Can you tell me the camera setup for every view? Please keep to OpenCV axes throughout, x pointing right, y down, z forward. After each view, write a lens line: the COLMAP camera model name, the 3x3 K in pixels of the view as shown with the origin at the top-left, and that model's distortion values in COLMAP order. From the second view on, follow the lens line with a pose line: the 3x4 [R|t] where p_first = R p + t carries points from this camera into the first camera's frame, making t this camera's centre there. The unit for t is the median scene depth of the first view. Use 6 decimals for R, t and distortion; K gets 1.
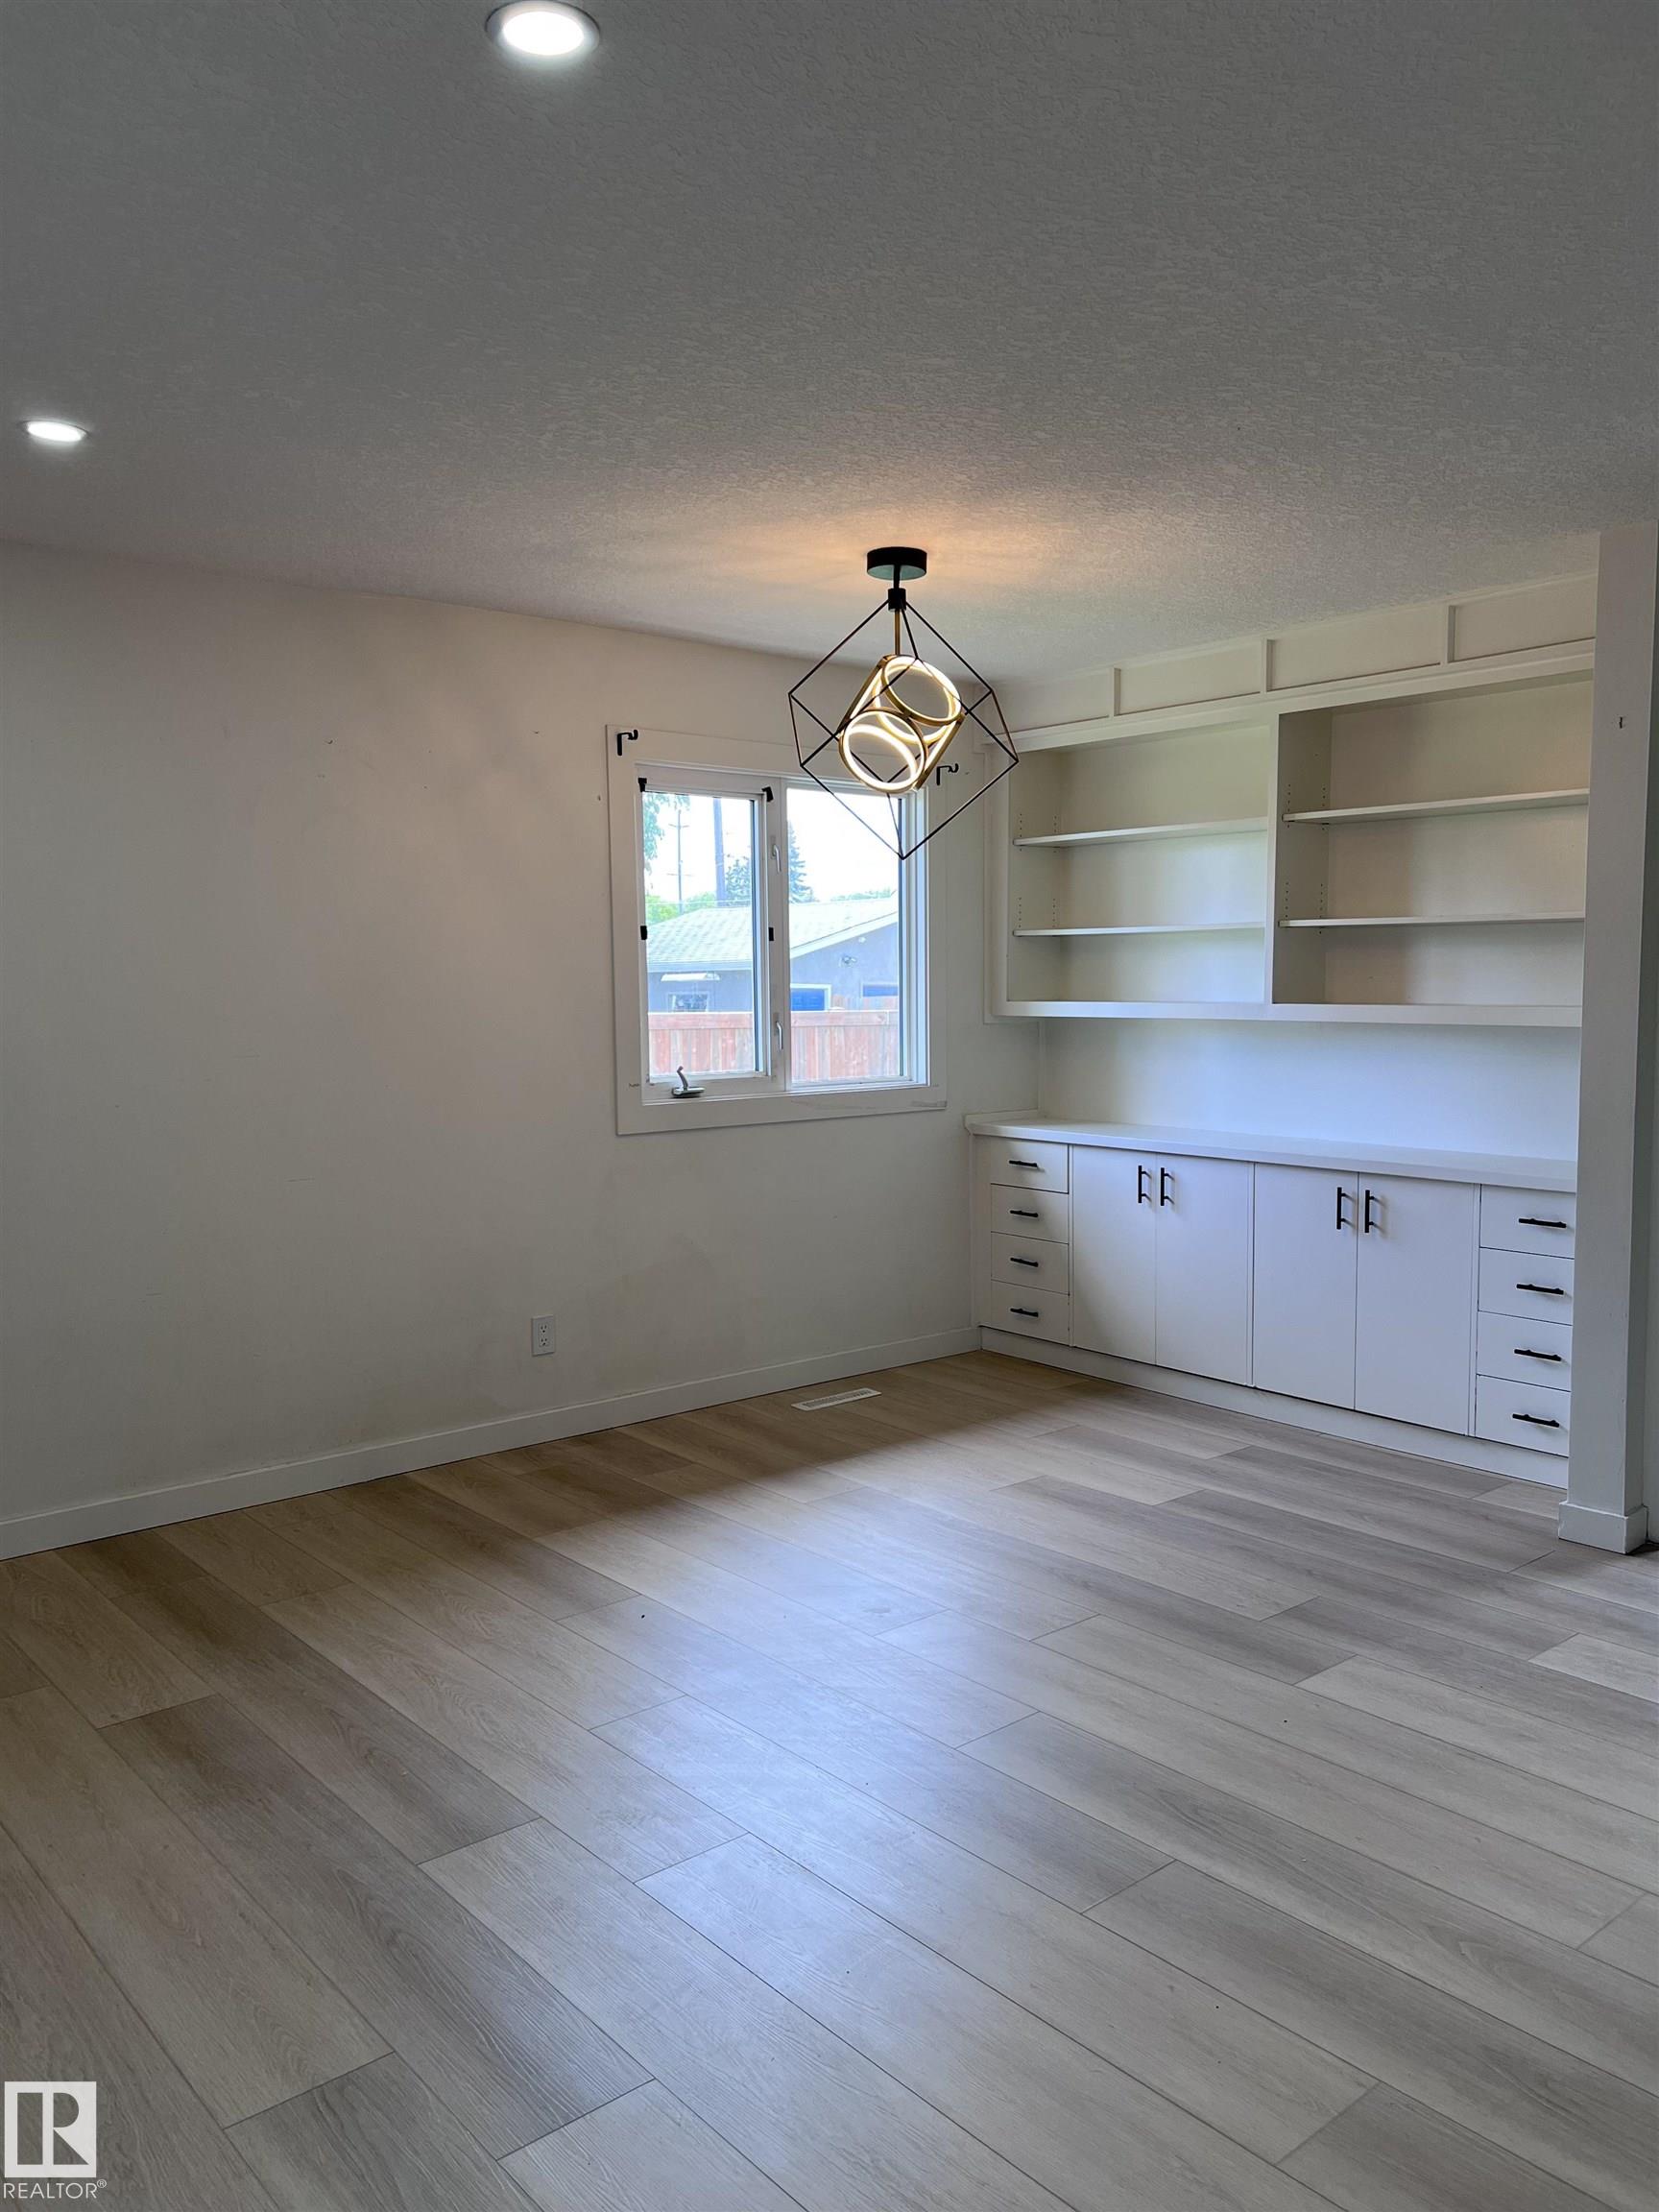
lens RADIAL K [[1663.2, 0, 832.1], [0, 1663.2, 1111.6], [0, 0, 1]] dist [0.054067, -0.069127]
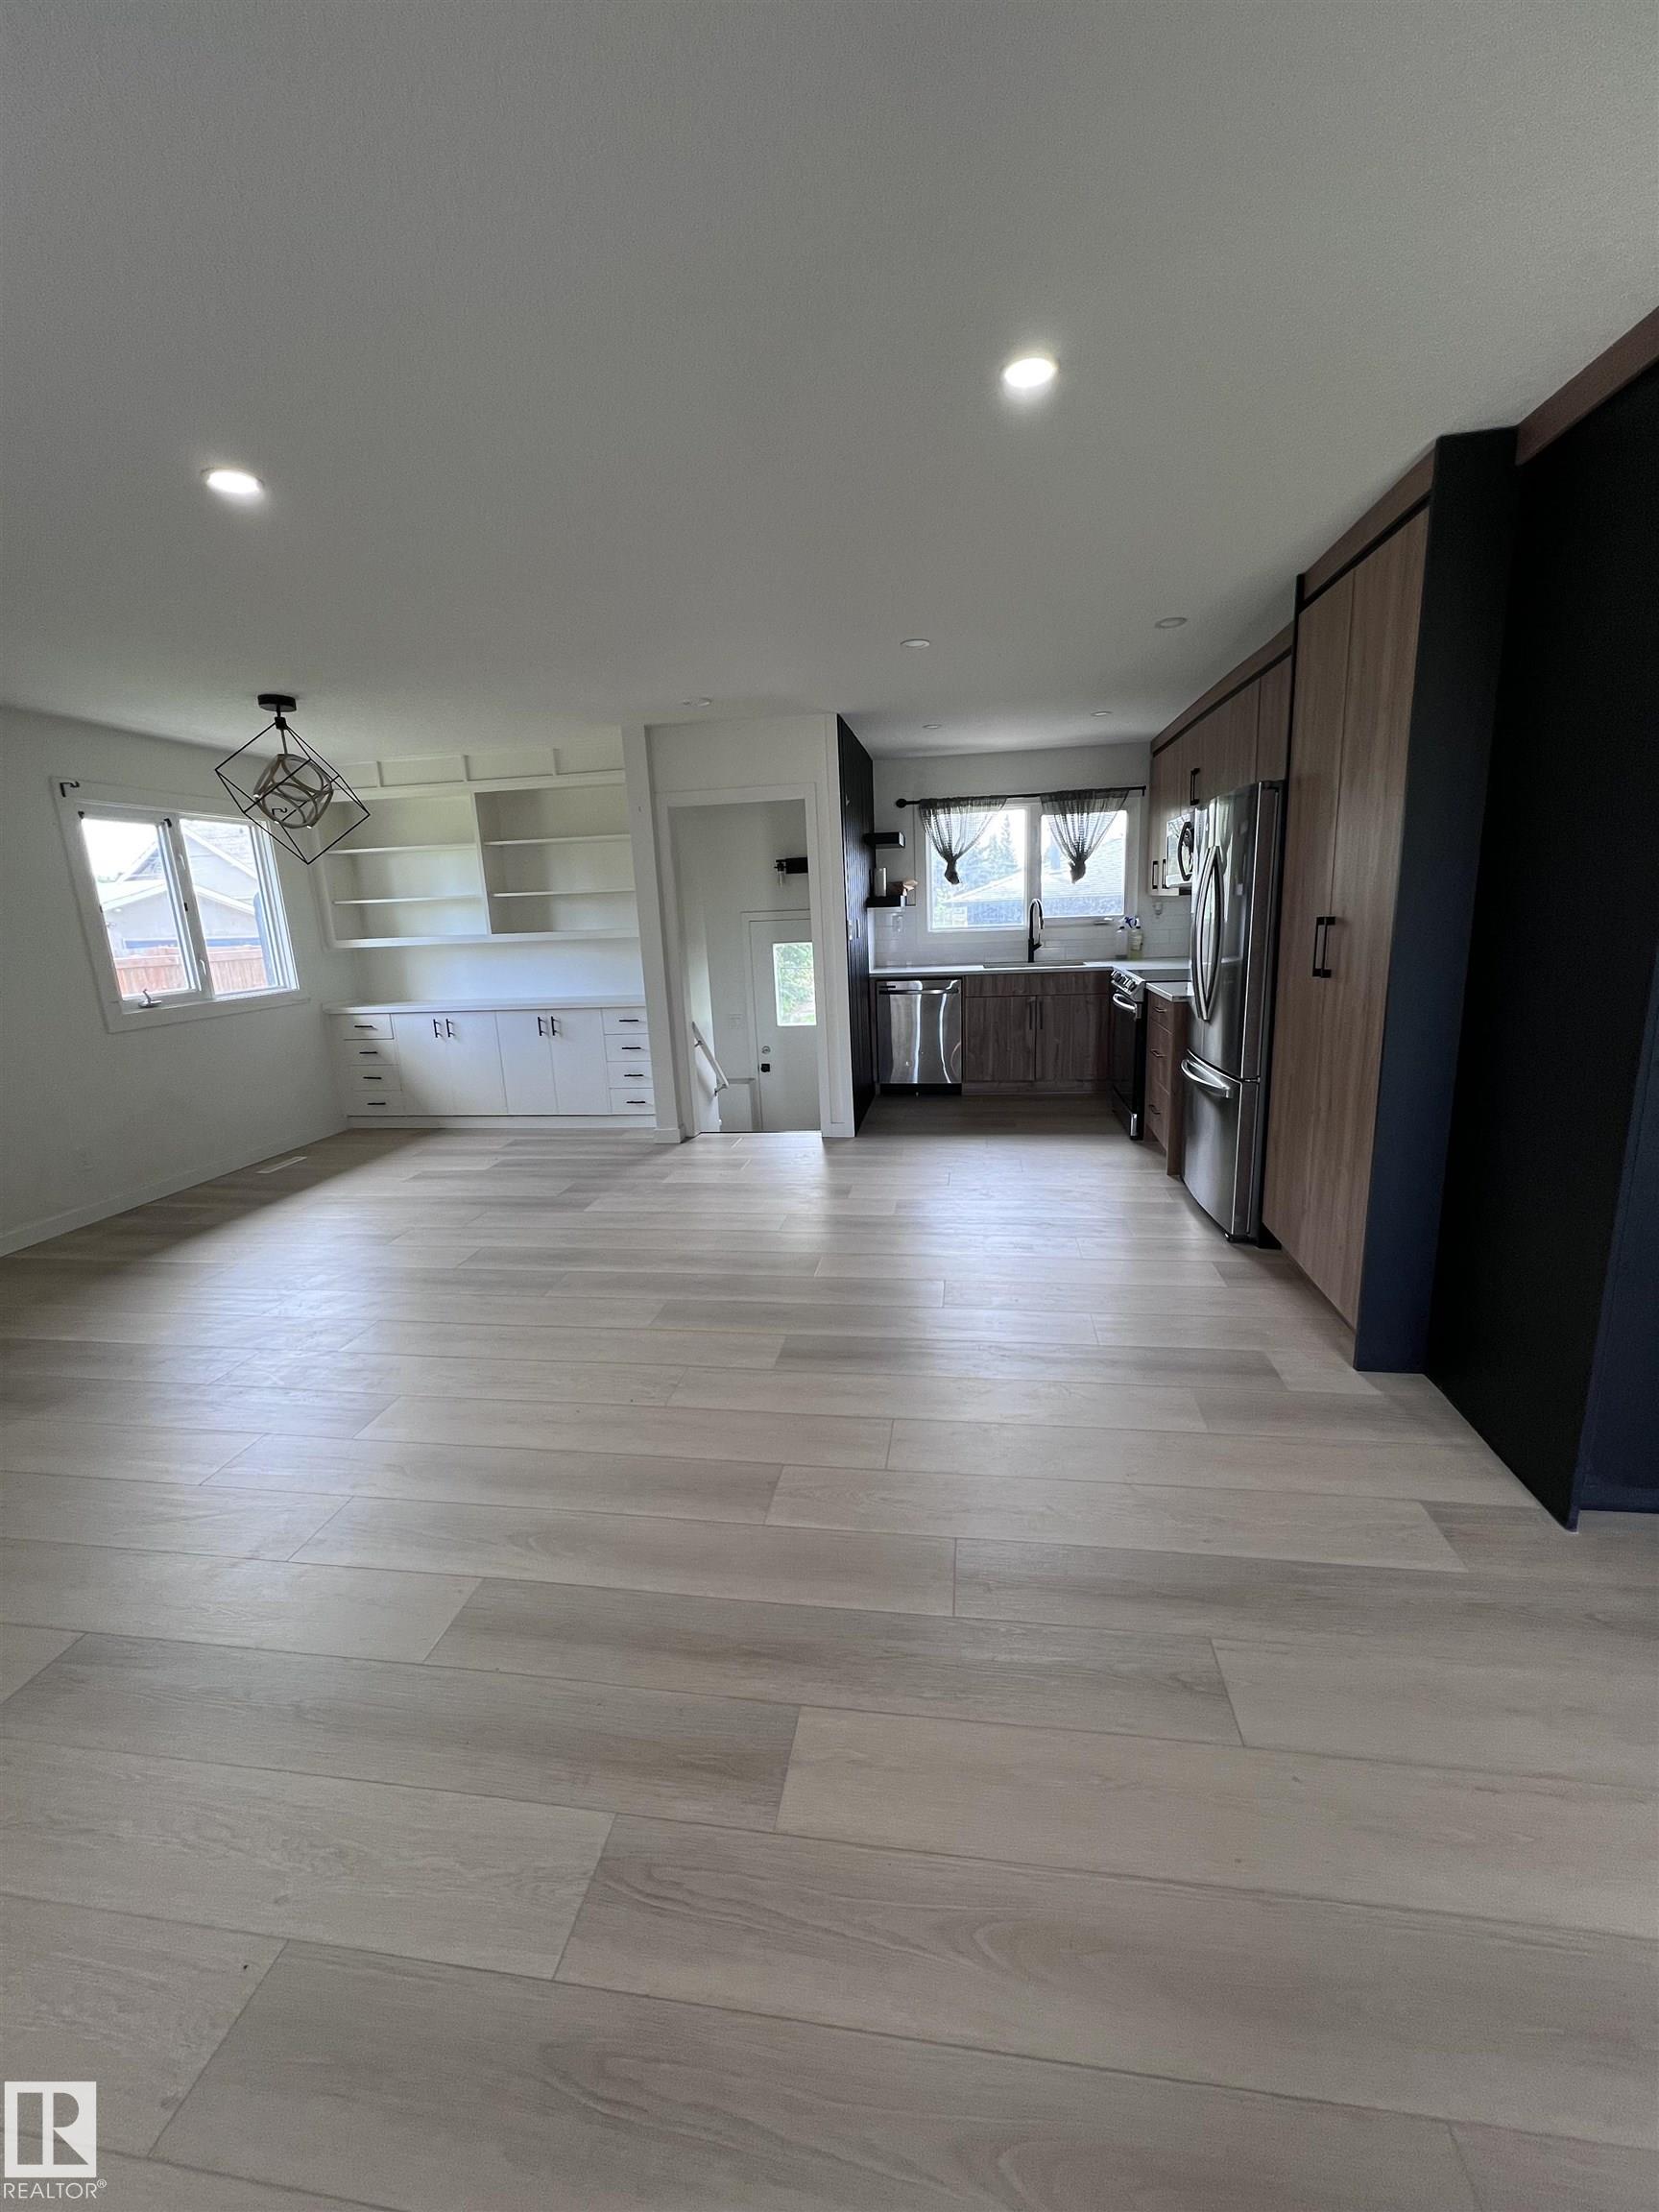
lens RADIAL K [[893.3, 0, 836.5], [0, 893.3, 1100.1], [0, 0, 1]] dist [-0.001904, 0.000692]
pose [[0.751826, -0.165986, 0.638127, -0.162207], [0.090258, 0.984593, 0.149767, 0.011499], [-0.653155, -0.055002, 0.755224, -0.145238]]
